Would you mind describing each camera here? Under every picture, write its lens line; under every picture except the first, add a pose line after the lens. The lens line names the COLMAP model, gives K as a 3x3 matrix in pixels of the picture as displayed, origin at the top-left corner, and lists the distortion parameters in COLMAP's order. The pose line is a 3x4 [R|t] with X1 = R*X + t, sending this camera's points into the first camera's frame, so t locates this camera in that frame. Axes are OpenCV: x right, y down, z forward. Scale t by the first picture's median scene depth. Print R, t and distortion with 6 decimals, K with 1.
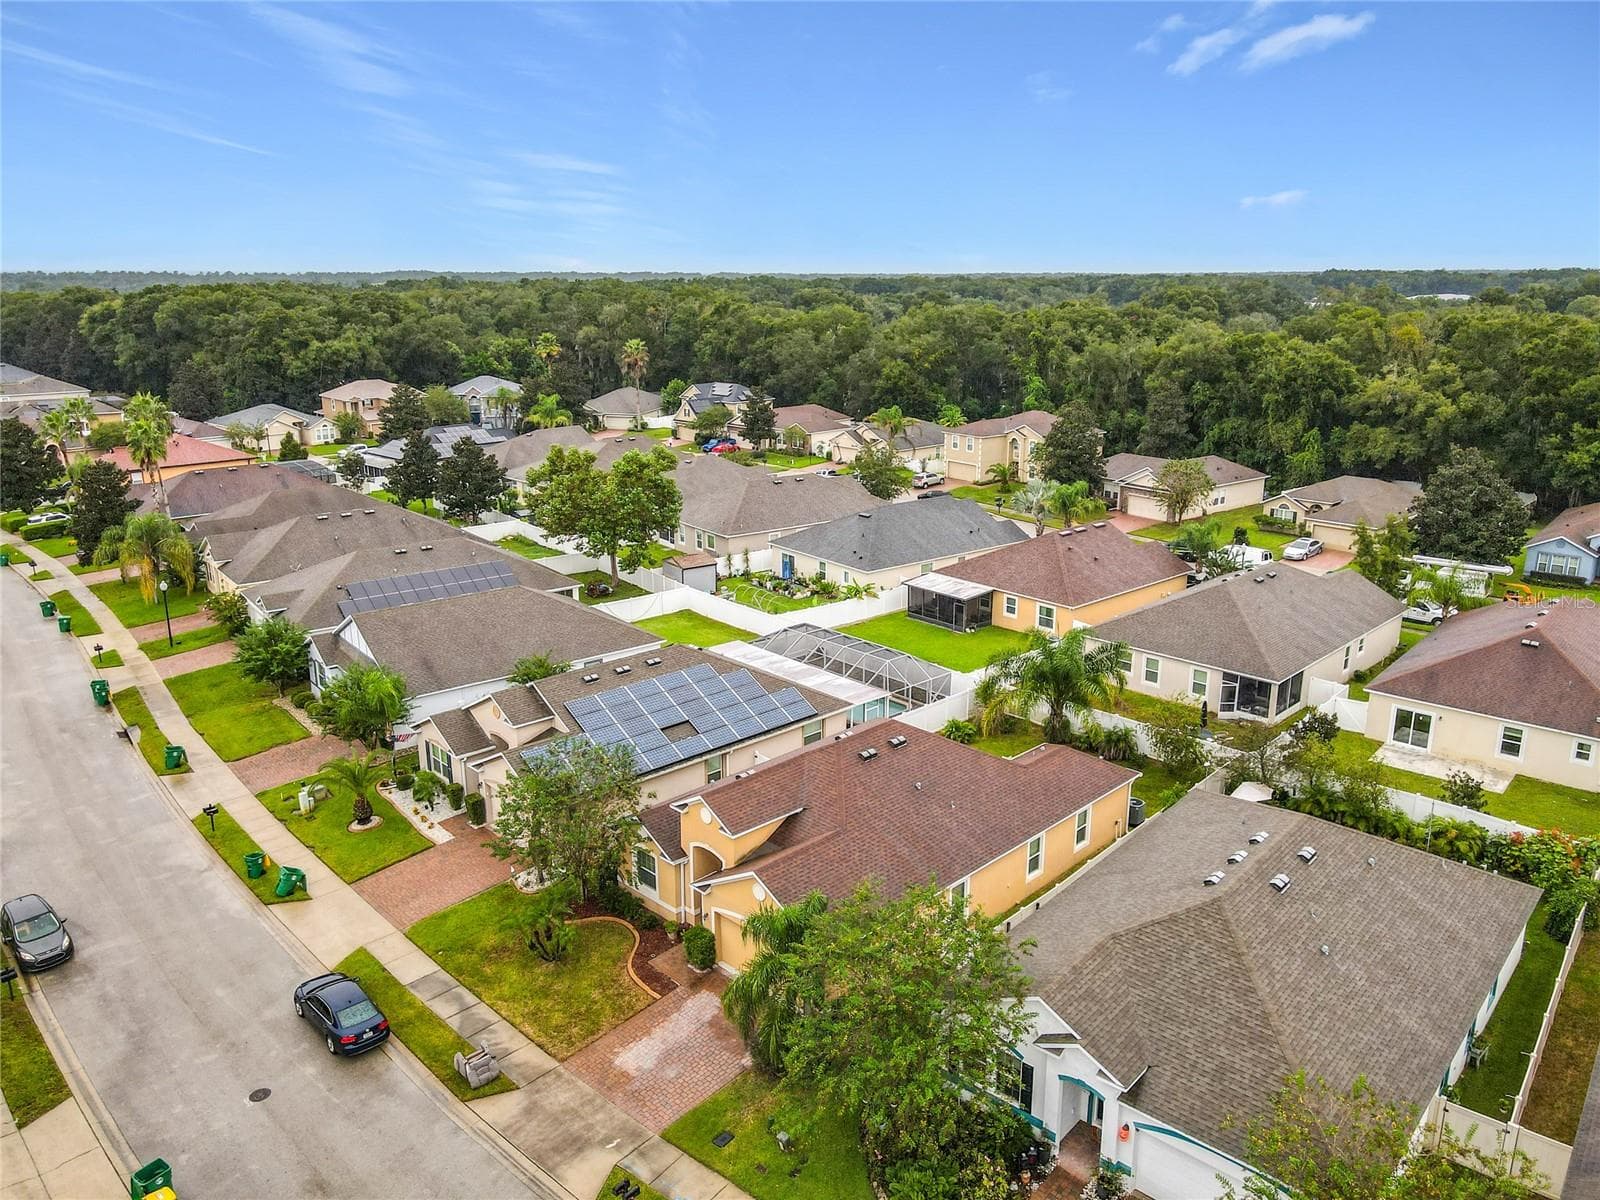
lens RADIAL K [[1179.4, 0, 830.5], [0, 1179.4, 641.0], [0, 0, 1]] dist [0.003667, 0.059488]
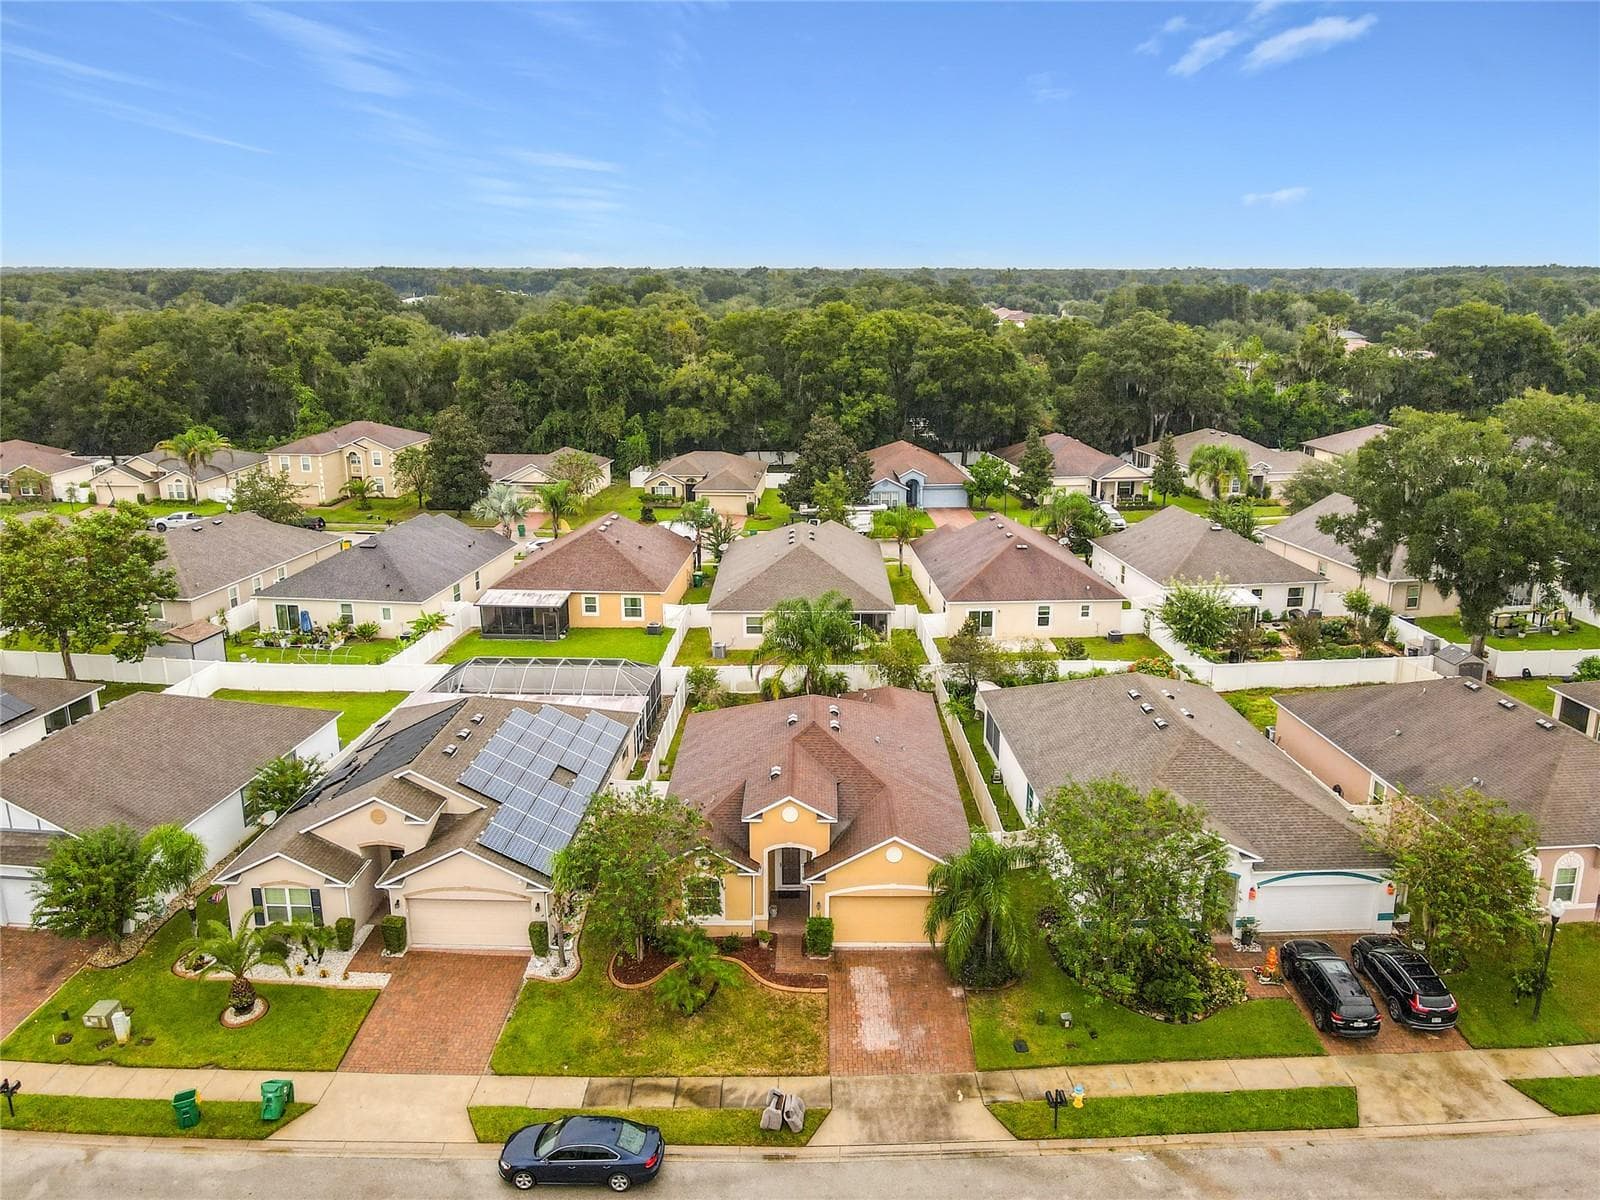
lens RADIAL K [[1210.0, 0, 807.2], [0, 1210.0, 596.8], [0, 0, 1]] dist [0.018728, 0.004816]
pose [[0.713411, -0.188707, 0.674858, -0.313252], [0.212727, 0.975931, 0.048014, -0.034908], [-0.667676, 0.109307, 0.736384, 0.073130]]
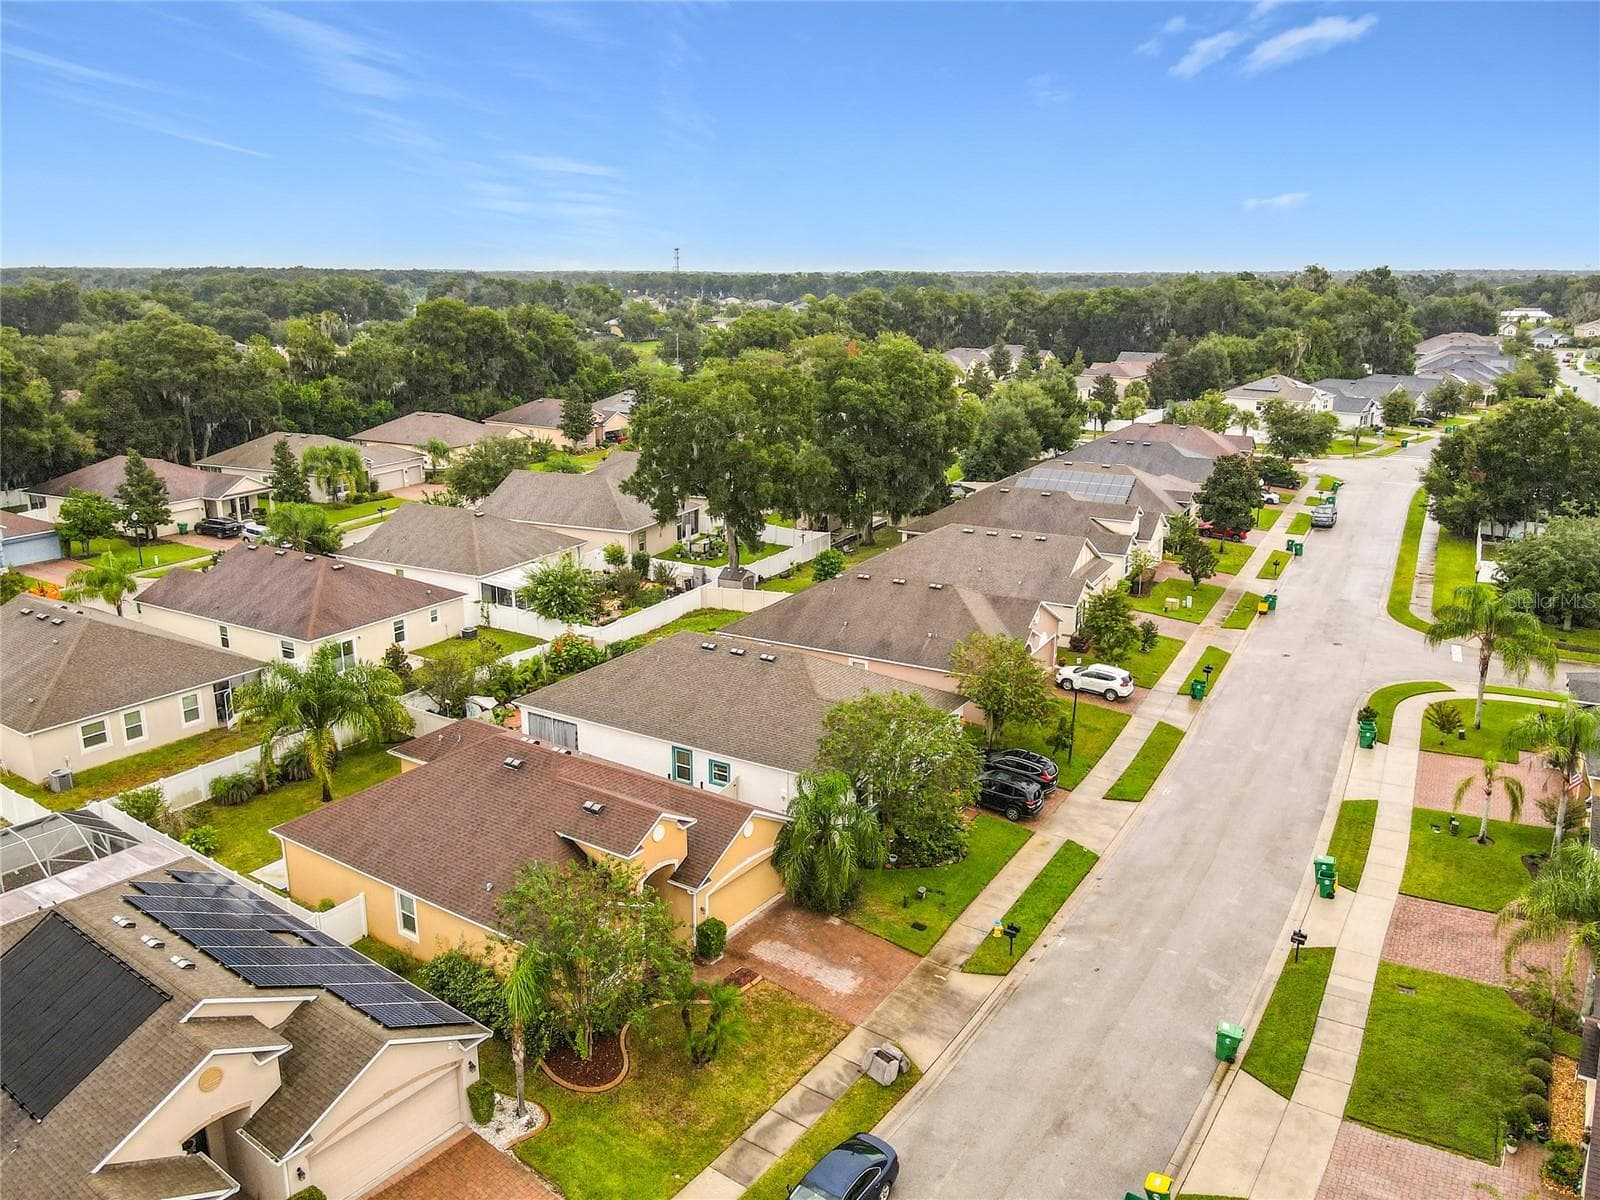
lens RADIAL K [[1212.3, 0, 851.3], [0, 1212.3, 604.6], [0, 0, 1]] dist [-0.003898, 0.000235]
pose [[-0.204304, -0.265616, 0.942183, -0.413909], [0.288851, 0.903271, 0.317280, -0.117558], [-0.935321, 0.336972, -0.107818, 0.359744]]
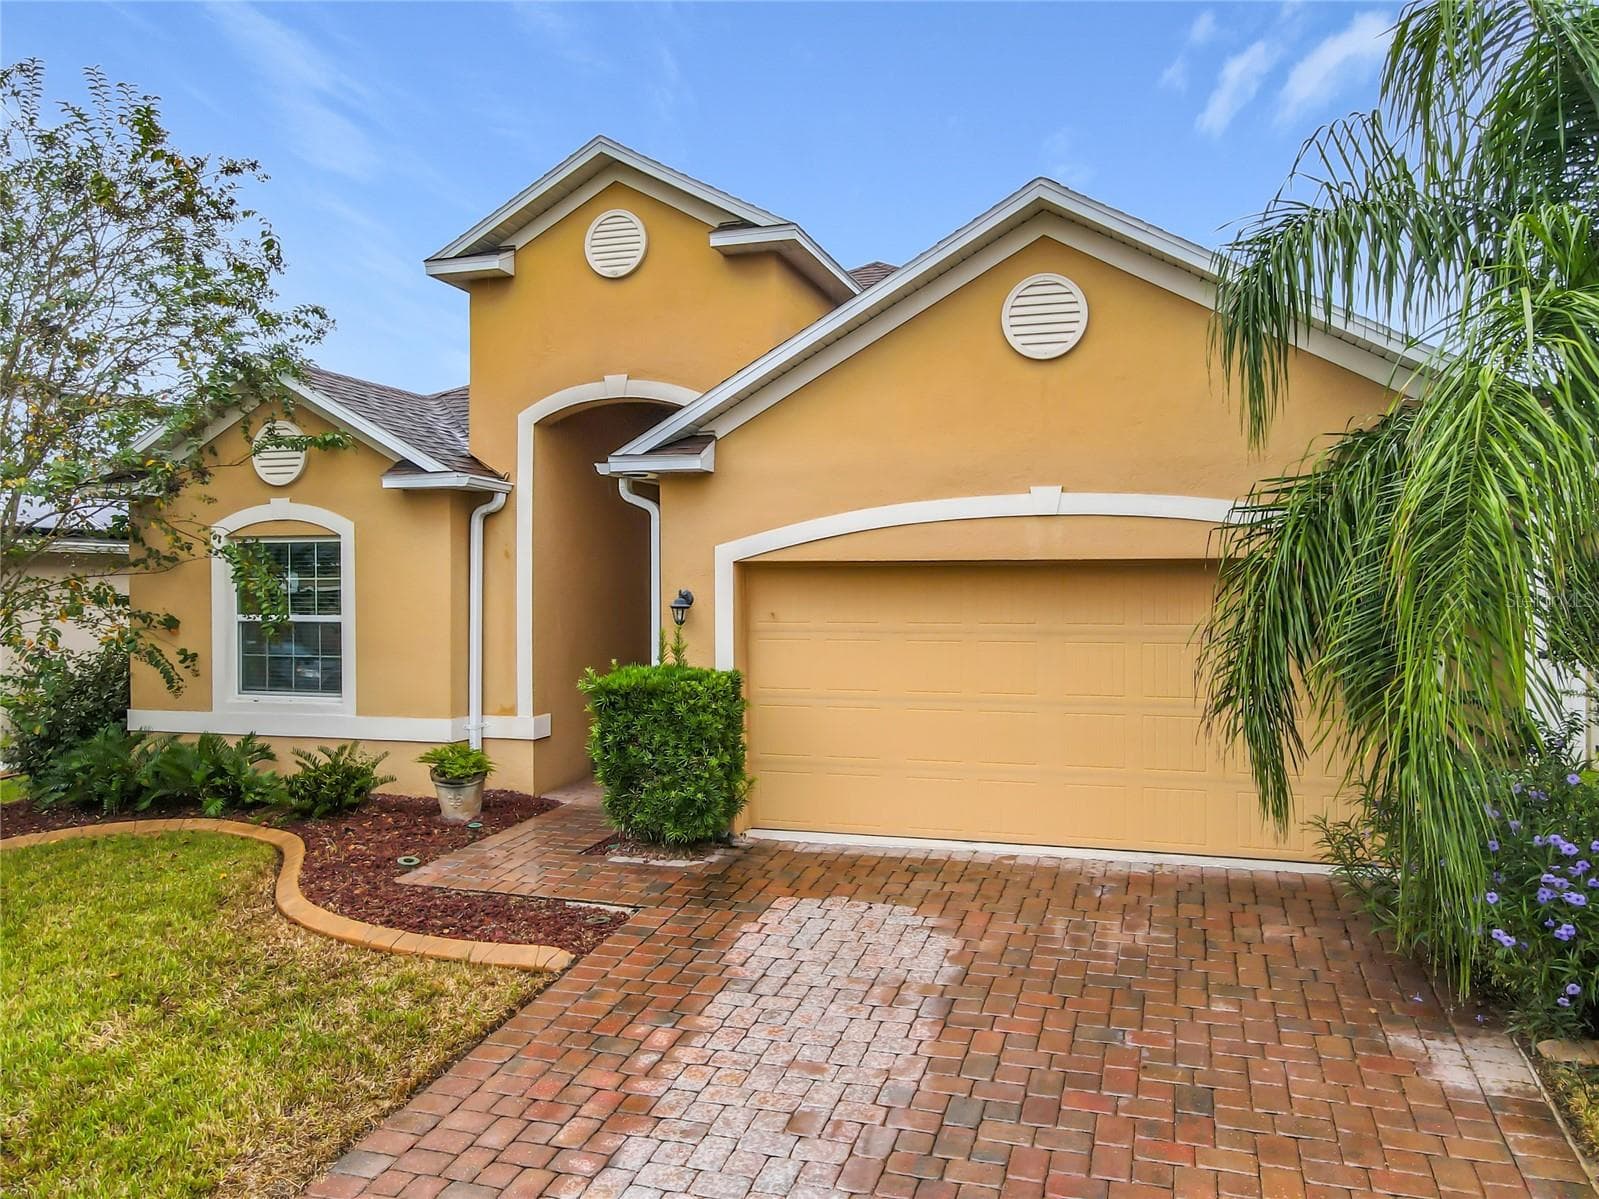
lens RADIAL K [[1177.2, 0, 806.6], [0, 1177.2, 601.0], [0, 0, 1]] dist [0.007142, 0.002557]
pose [[0.890180, 0.000119, 0.455610, -0.073387], [0.138925, 0.952306, -0.271685, 0.117207], [-0.433912, 0.305144, 0.847707, 0.320265]]
